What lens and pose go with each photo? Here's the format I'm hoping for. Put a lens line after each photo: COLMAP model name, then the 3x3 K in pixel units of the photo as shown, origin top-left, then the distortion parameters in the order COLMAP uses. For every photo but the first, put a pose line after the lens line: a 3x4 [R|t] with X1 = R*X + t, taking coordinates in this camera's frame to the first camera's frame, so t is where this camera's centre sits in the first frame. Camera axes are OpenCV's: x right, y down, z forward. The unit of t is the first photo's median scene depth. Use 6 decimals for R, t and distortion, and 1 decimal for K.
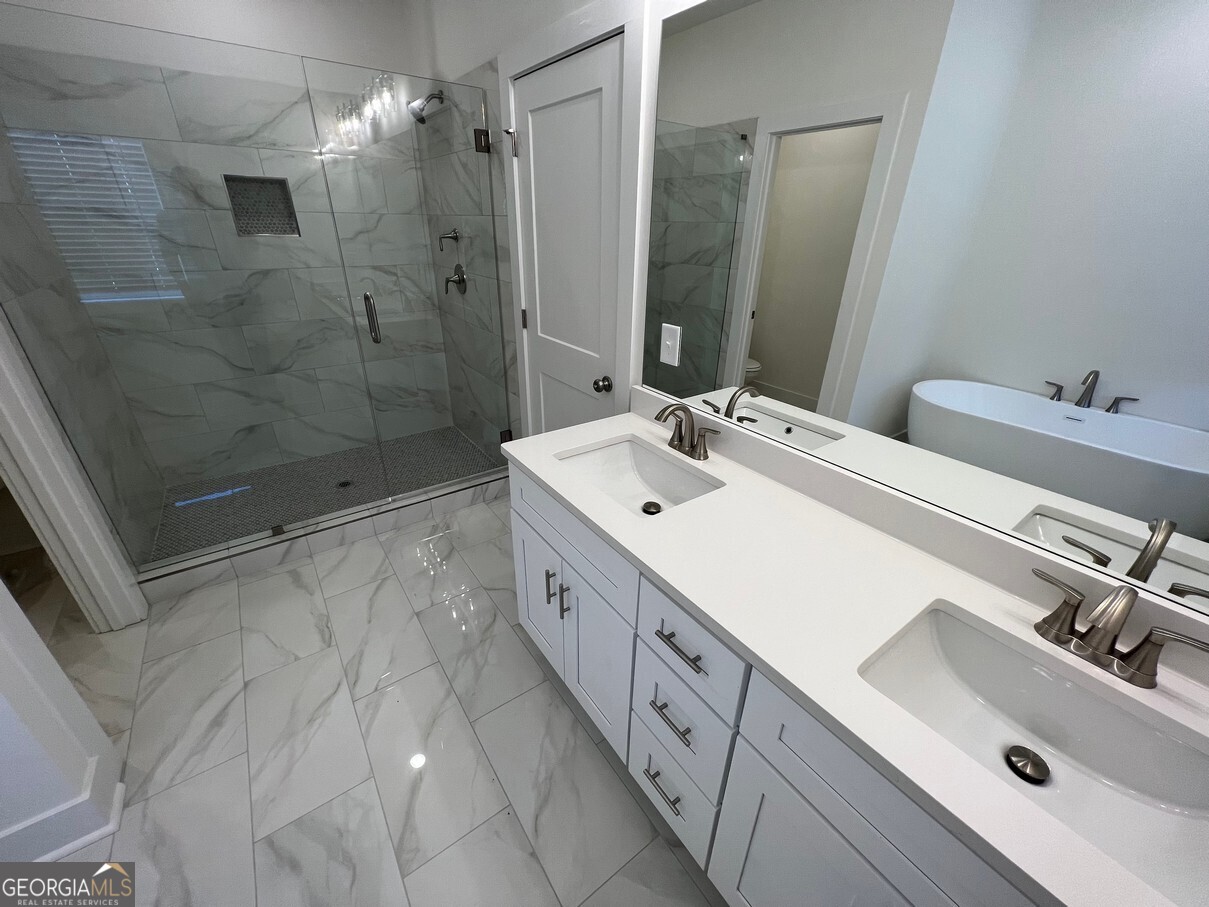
lens RADIAL K [[481.4, 0, 606.6], [0, 481.4, 454.2], [0, 0, 1]] dist [-0.002756, 0.000778]
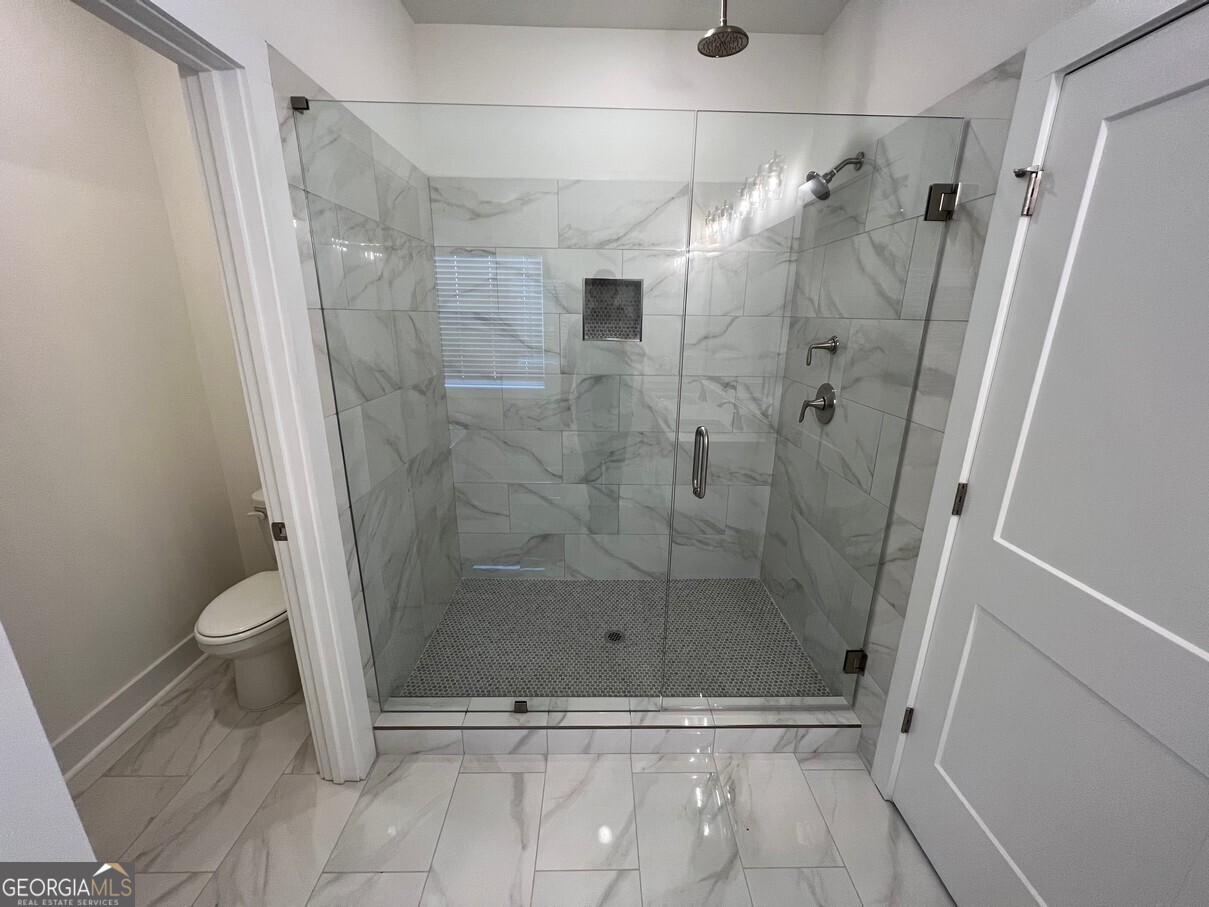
lens RADIAL K [[480.8, 0, 605.0], [0, 480.8, 454.4], [0, 0, 1]] dist [-0.001399, -0.000581]
pose [[0.818724, 0.153924, -0.553171, -0.179078], [-0.248420, 0.963521, -0.099568, -0.154006], [0.517666, 0.218938, 0.827096, 0.293672]]
